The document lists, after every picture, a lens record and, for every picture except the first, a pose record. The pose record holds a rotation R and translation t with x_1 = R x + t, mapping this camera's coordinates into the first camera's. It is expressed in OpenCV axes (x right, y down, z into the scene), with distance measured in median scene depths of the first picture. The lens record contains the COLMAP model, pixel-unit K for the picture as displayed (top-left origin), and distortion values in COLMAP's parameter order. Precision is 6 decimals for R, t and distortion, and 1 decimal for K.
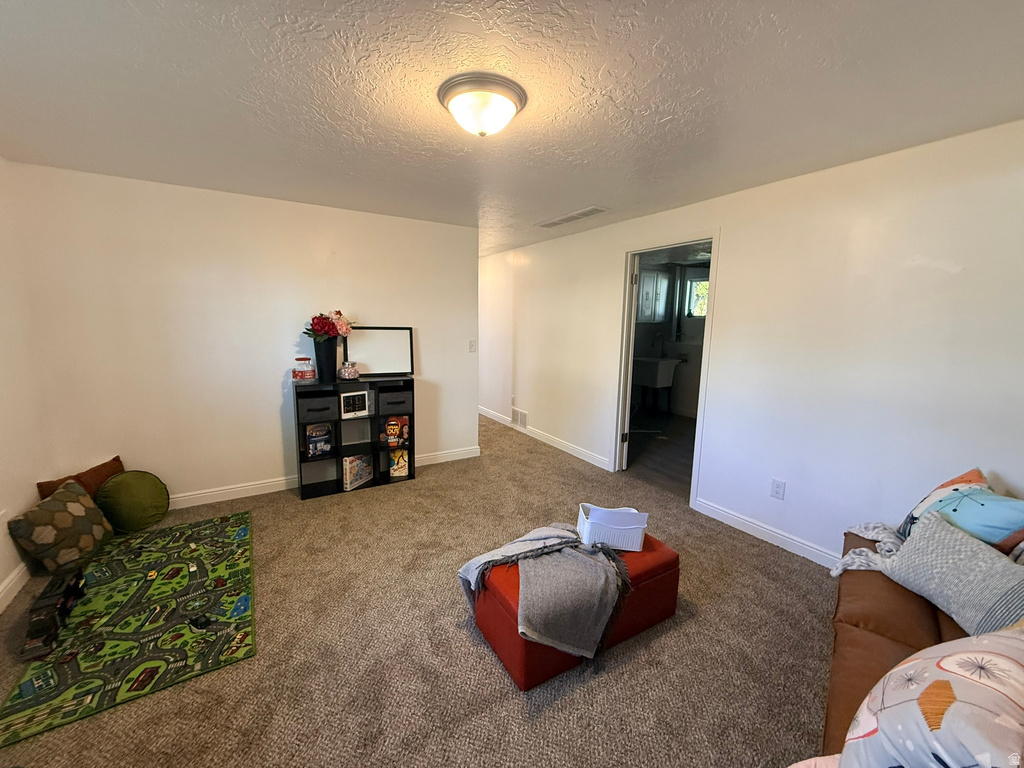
lens RADIAL K [[407.1, 0, 511.0], [0, 407.1, 379.7], [0, 0, 1]] dist [-0.000107, -0.000170]
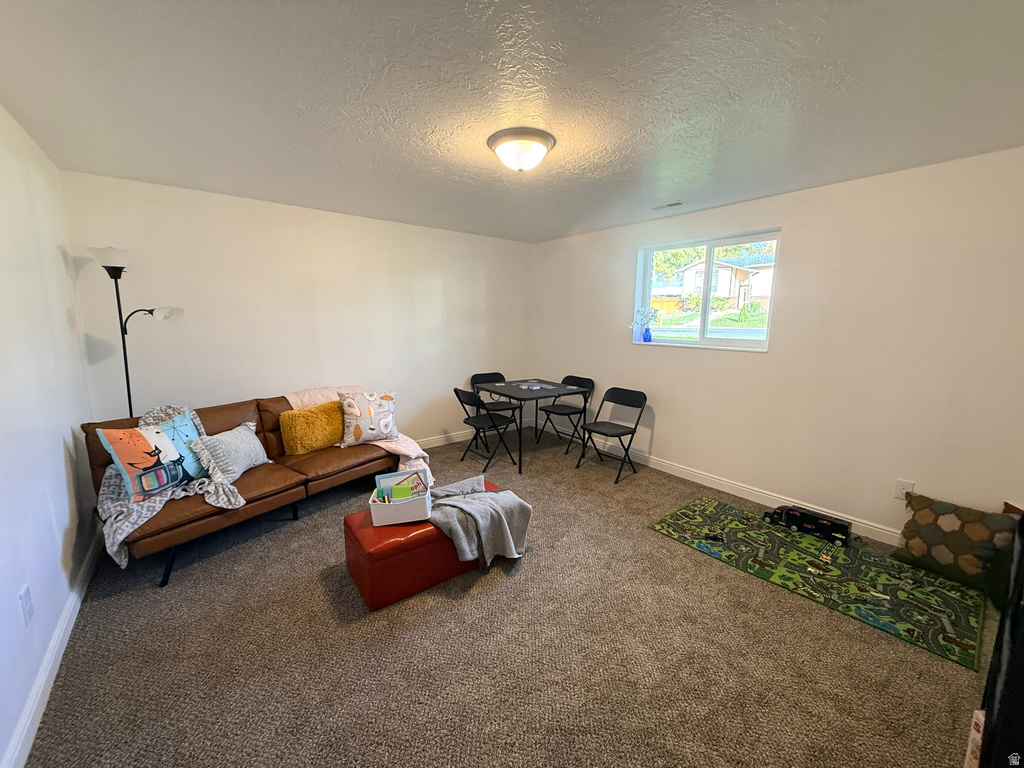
lens RADIAL K [[407.1, 0, 511.0], [0, 407.1, 379.7], [0, 0, 1]] dist [-0.000107, -0.000170]
pose [[-0.990378, 0.004467, -0.138317, 0.097145], [-0.039588, 0.948568, 0.314090, -0.274987], [0.132606, 0.316543, -0.939264, 1.707976]]
